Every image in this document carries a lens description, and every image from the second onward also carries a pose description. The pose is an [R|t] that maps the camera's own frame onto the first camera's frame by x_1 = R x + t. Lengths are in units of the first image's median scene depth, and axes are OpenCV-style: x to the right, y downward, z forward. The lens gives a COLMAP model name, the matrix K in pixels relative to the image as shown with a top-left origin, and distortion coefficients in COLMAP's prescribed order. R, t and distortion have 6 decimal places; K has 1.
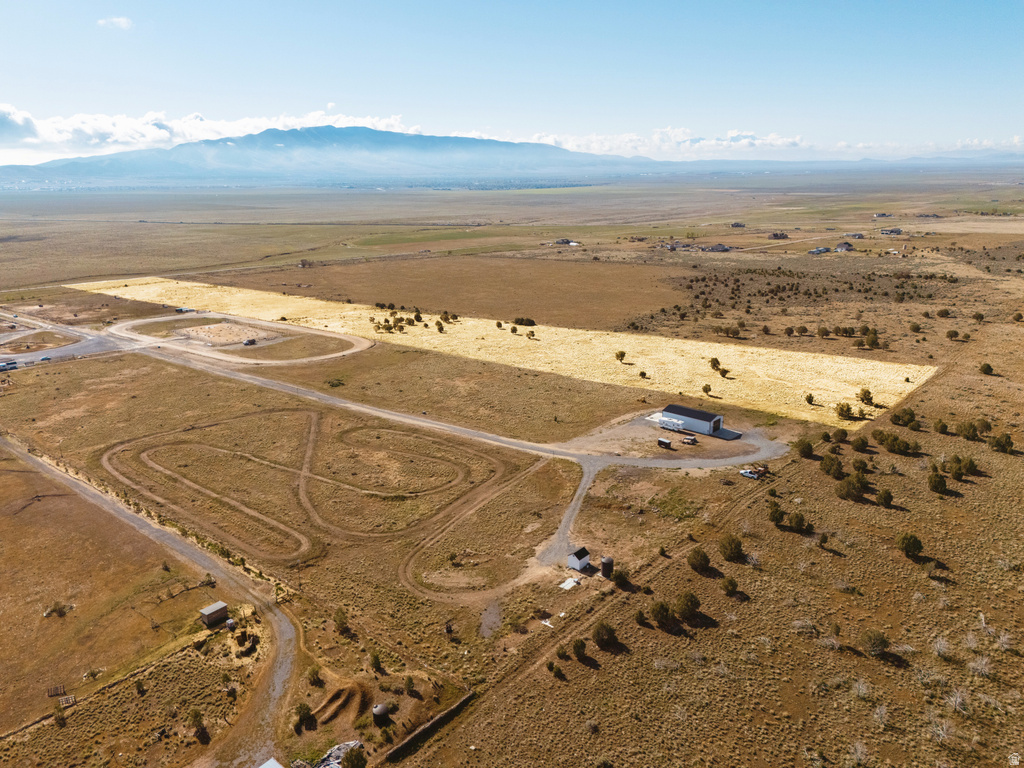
lens RADIAL K [[763.9, 0, 512.0], [0, 763.9, 384.0], [0, 0, 1]] dist [0.077410, -0.066969]
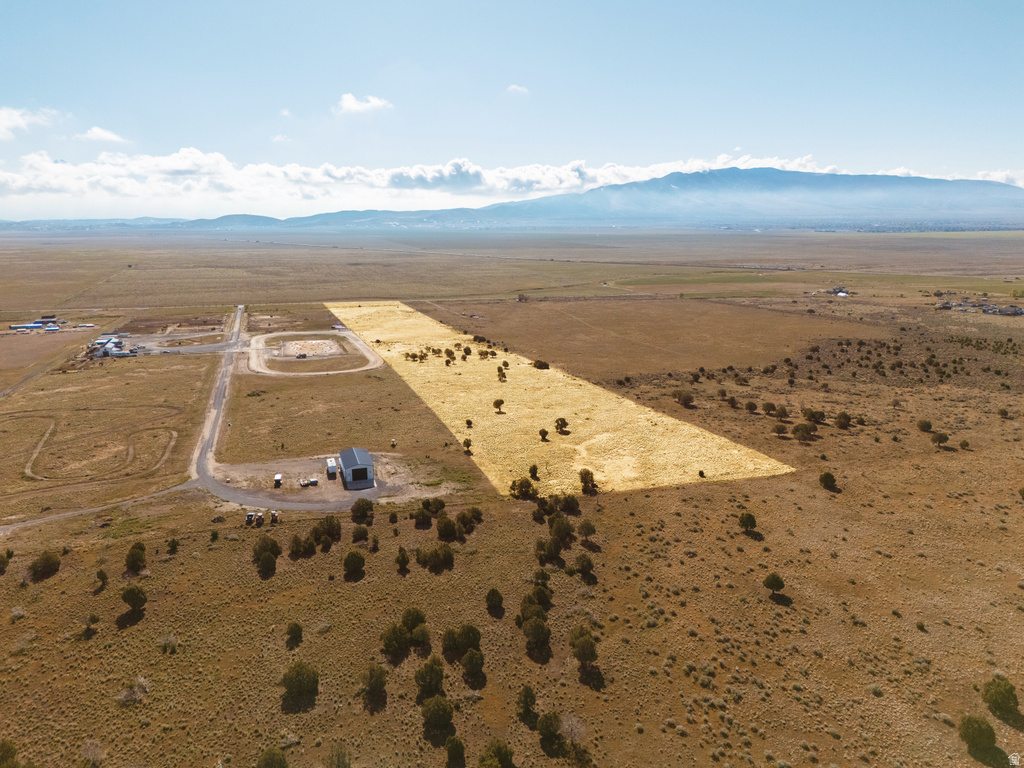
lens RADIAL K [[756.5, 0, 512.0], [0, 756.5, 384.0], [0, 0, 1]] dist [0.081489, -0.082602]
pose [[0.867694, 0.118015, -0.482886, 0.163472], [-0.140873, 0.989964, -0.011191, -0.014250], [0.476720, 0.077736, 0.875612, 0.041731]]
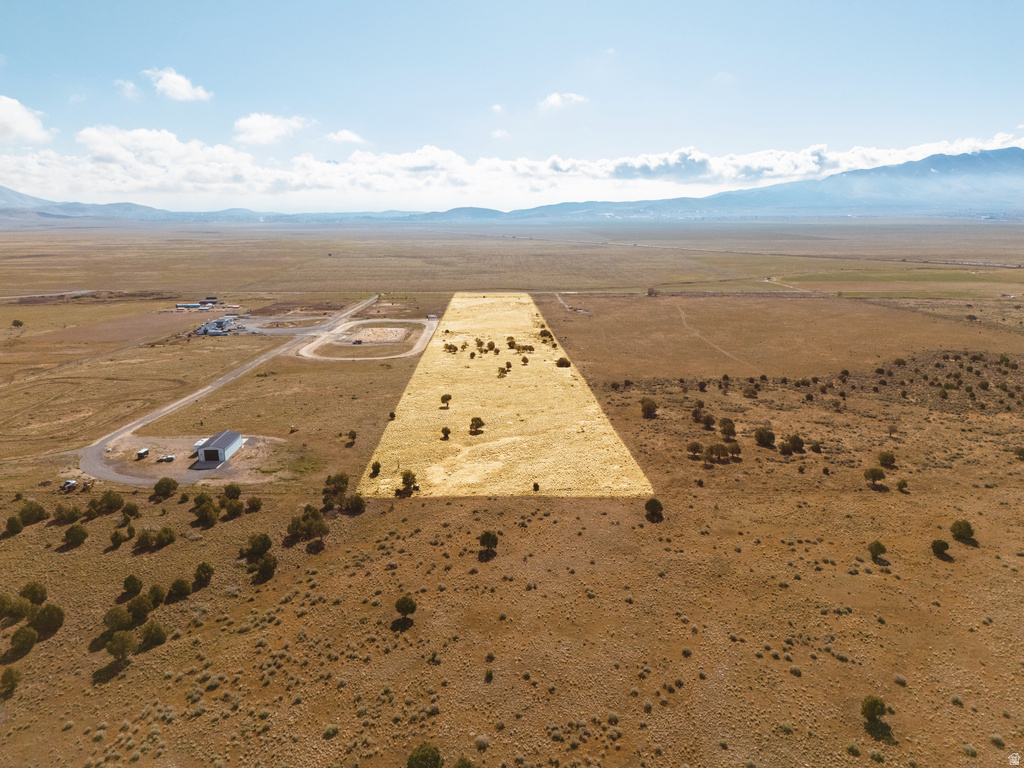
lens RADIAL K [[756.5, 0, 512.0], [0, 756.5, 384.0], [0, 0, 1]] dist [0.081489, -0.082602]
pose [[0.683670, 0.173156, -0.708952, 0.231540], [-0.196418, 0.979257, 0.049763, -0.031710], [0.702862, 0.105229, 0.703499, 0.099425]]
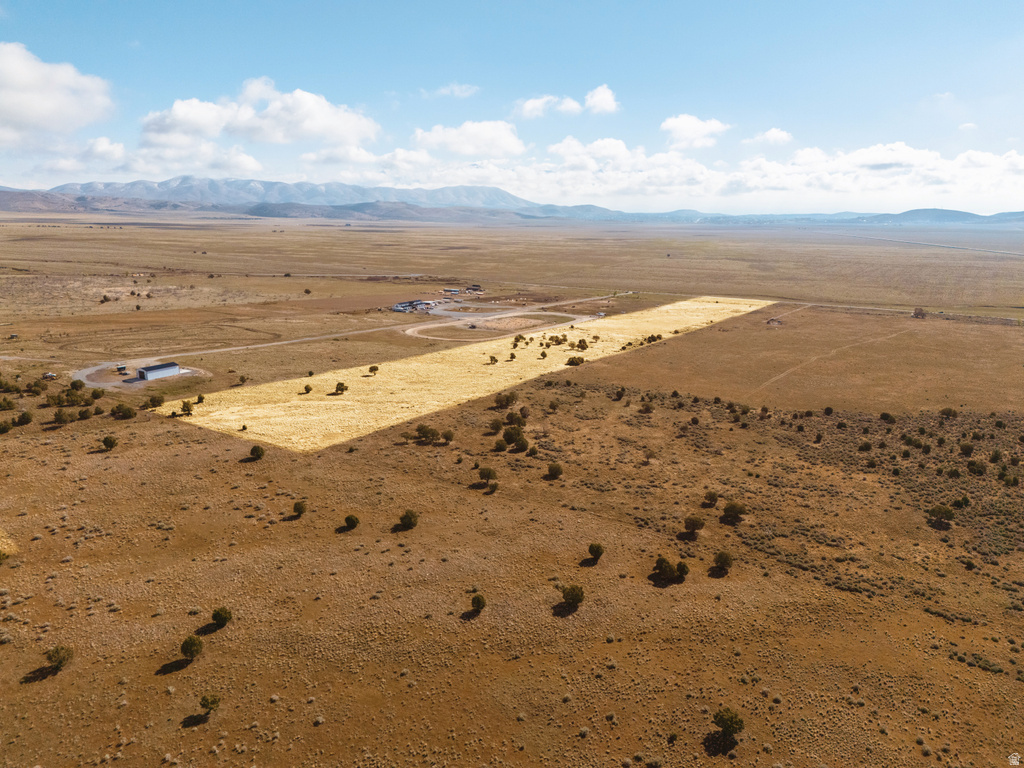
lens RADIAL K [[756.5, 0, 512.0], [0, 756.5, 384.0], [0, 0, 1]] dist [0.081489, -0.082602]
pose [[0.163783, 0.235751, -0.957912, 0.339614], [-0.272423, 0.944074, 0.185767, -0.075864], [0.948135, 0.230532, 0.218848, 0.249619]]
